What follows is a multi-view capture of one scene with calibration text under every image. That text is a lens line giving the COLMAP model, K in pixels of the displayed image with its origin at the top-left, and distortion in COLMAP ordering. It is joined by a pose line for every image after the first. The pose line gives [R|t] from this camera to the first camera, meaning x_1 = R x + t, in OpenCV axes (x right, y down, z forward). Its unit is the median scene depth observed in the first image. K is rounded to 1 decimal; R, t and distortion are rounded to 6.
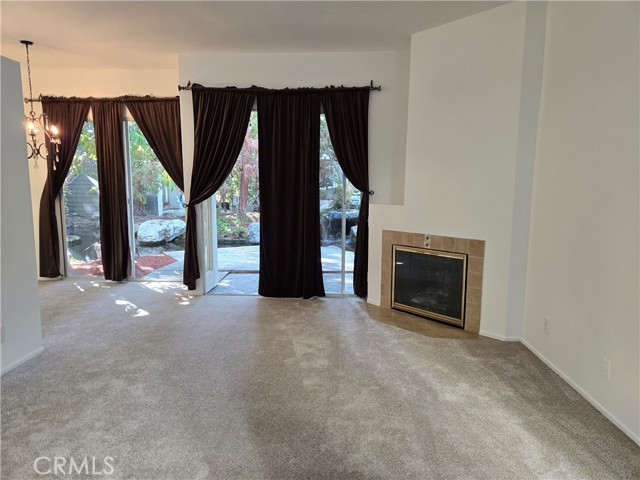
lens RADIAL K [[424.9, 0, 321.4], [0, 424.9, 243.5], [0, 0, 1]] dist [0.005715, -0.000194]
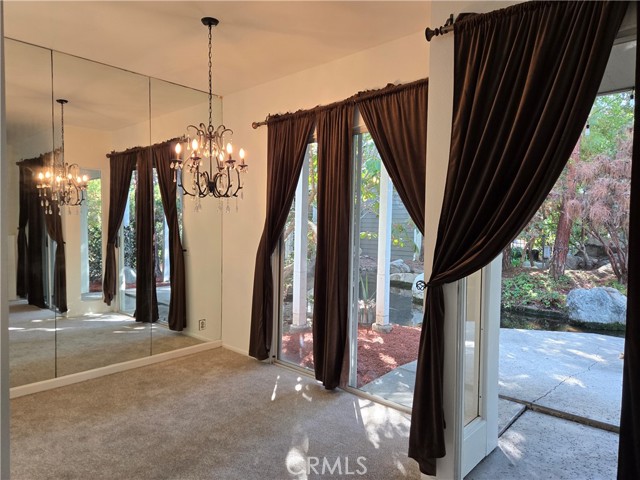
lens RADIAL K [[417.5, 0, 317.2], [0, 417.5, 245.9], [0, 0, 1]] dist [0.044261, -0.002625]
pose [[0.765915, 0.035398, -0.641967, -0.103785], [-0.092195, 0.994211, -0.055174, -0.084317], [0.636297, 0.101445, 0.764745, 0.504710]]
